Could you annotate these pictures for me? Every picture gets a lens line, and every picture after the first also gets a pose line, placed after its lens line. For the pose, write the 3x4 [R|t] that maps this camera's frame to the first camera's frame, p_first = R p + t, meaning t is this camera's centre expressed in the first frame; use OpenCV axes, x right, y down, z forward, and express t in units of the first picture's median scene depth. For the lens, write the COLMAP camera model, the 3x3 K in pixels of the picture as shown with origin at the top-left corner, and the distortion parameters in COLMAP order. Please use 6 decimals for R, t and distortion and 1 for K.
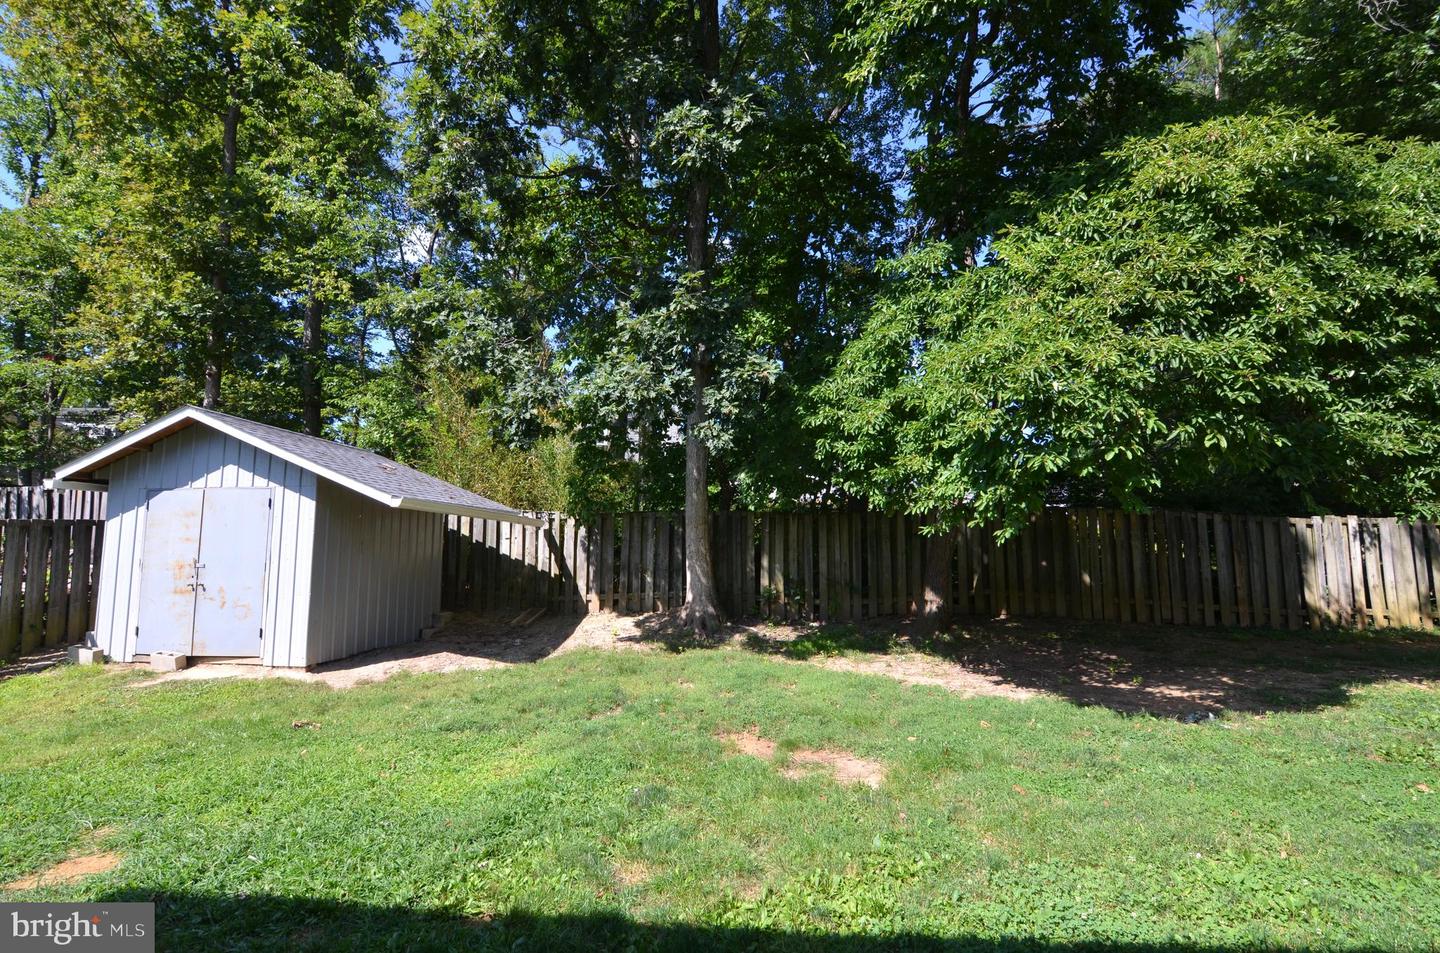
lens RADIAL K [[692.4, 0, 725.6], [0, 692.4, 481.2], [0, 0, 1]] dist [0.000384, -0.013564]
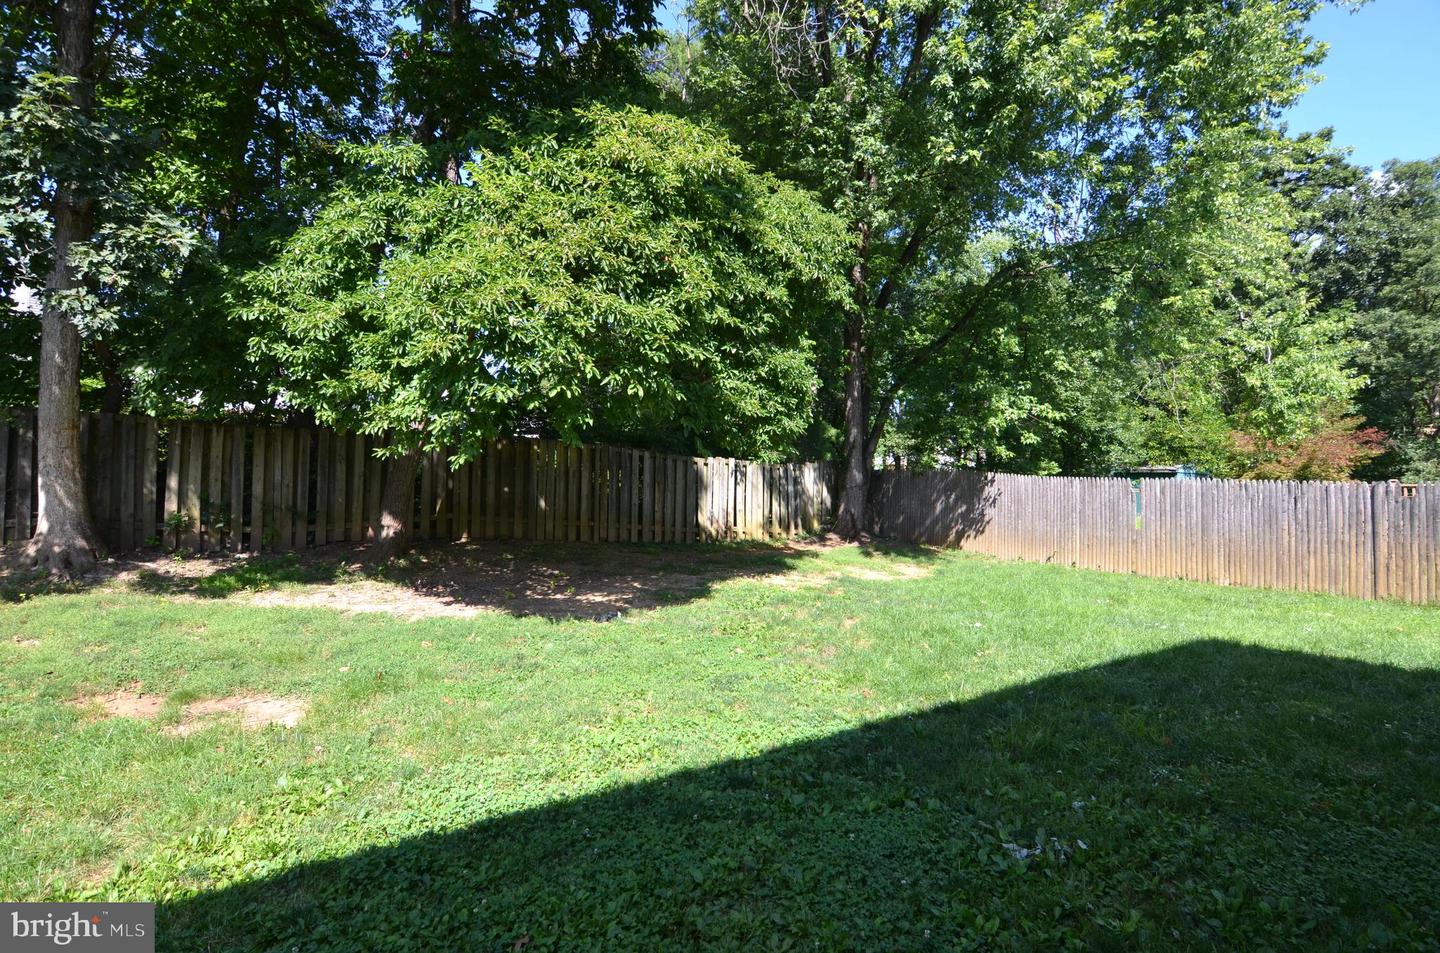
lens RADIAL K [[692.4, 0, 725.6], [0, 692.4, 481.2], [0, 0, 1]] dist [0.000384, -0.013564]
pose [[0.755379, 0.024208, 0.654841, 0.027276], [-0.093847, 0.993013, 0.071545, -0.000990], [-0.648533, -0.115498, 0.752373, -0.018950]]
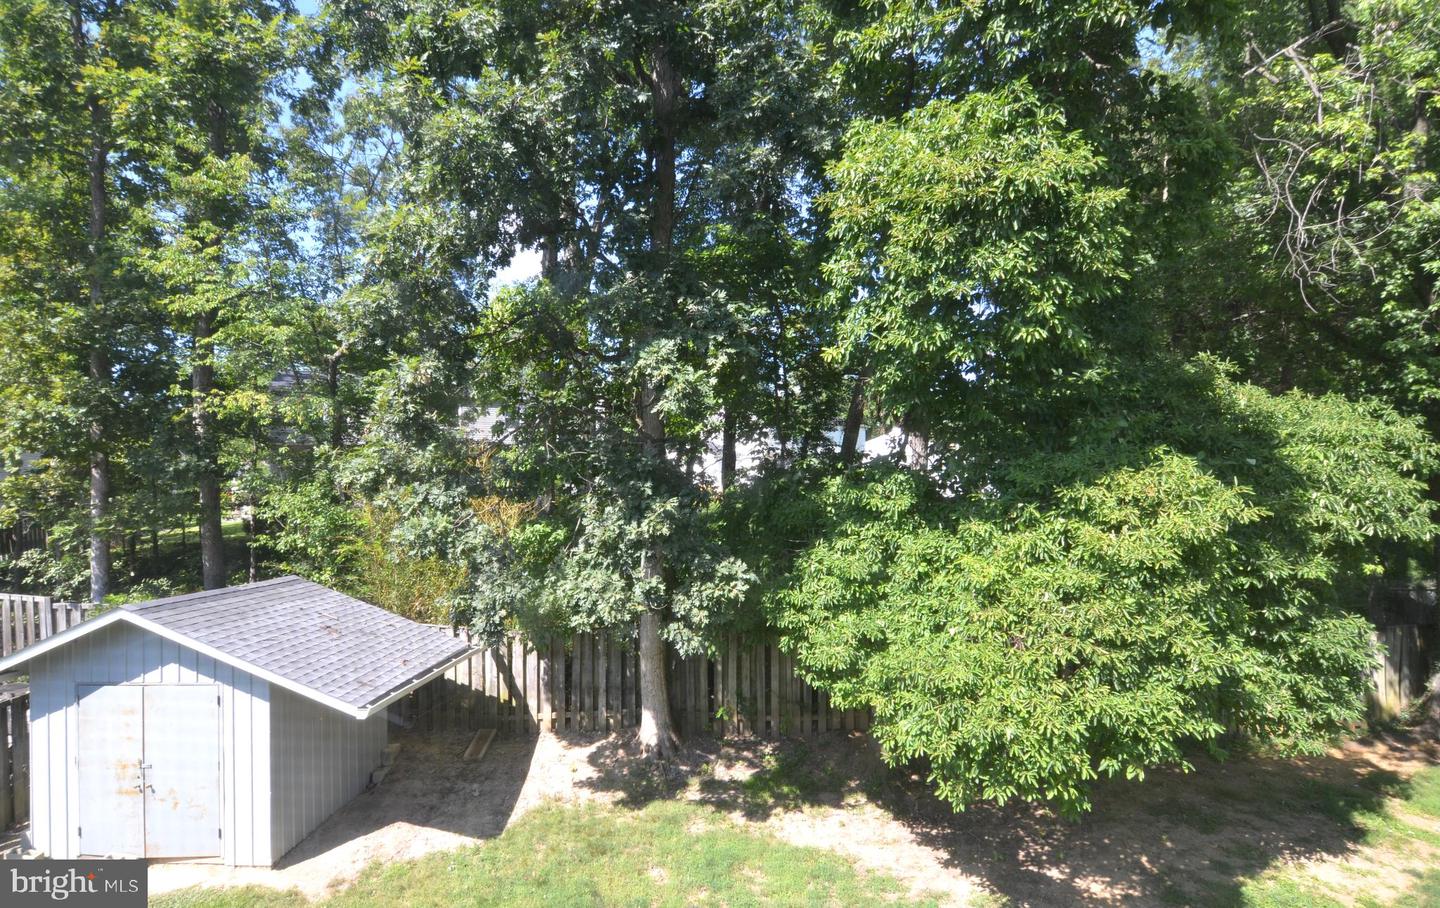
lens RADIAL K [[761.8, 0, 720.2], [0, 761.8, 450.8], [0, 0, 1]] dist [0.011991, -0.026582]
pose [[0.993939, -0.007784, 0.109660, -0.090718], [-0.002275, 0.995820, 0.091313, -0.479971], [-0.109913, -0.091009, 0.989766, -0.108960]]
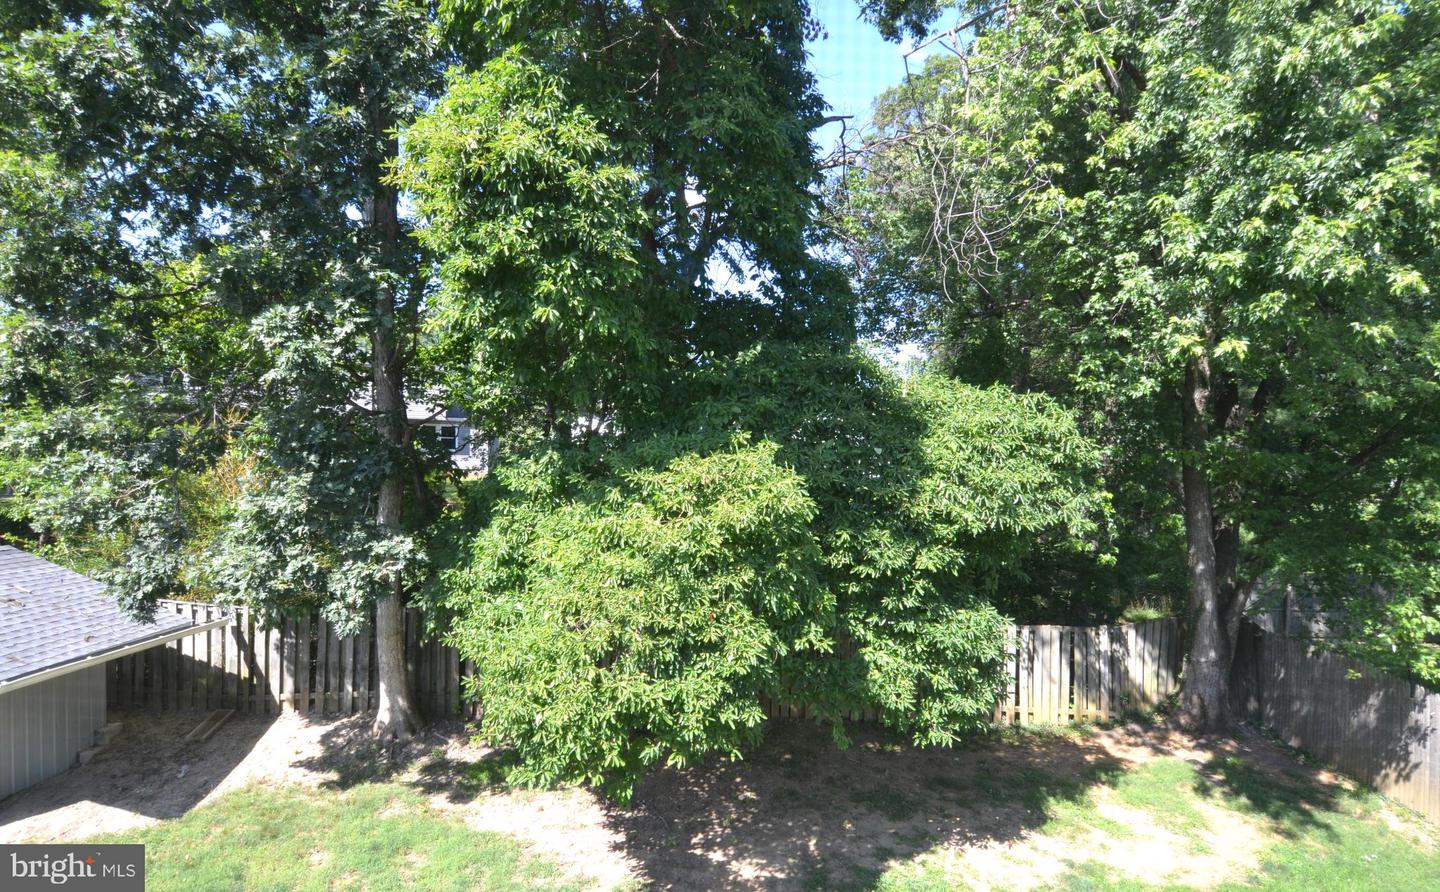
lens RADIAL K [[788.8, 0, 766.3], [0, 788.8, 451.6], [0, 0, 1]] dist [-0.021674, 0.000270]
pose [[0.985069, 0.013710, 0.171611, 0.411590], [-0.035644, 0.991467, 0.125393, -0.499099], [-0.168428, -0.129637, 0.977152, -0.179655]]
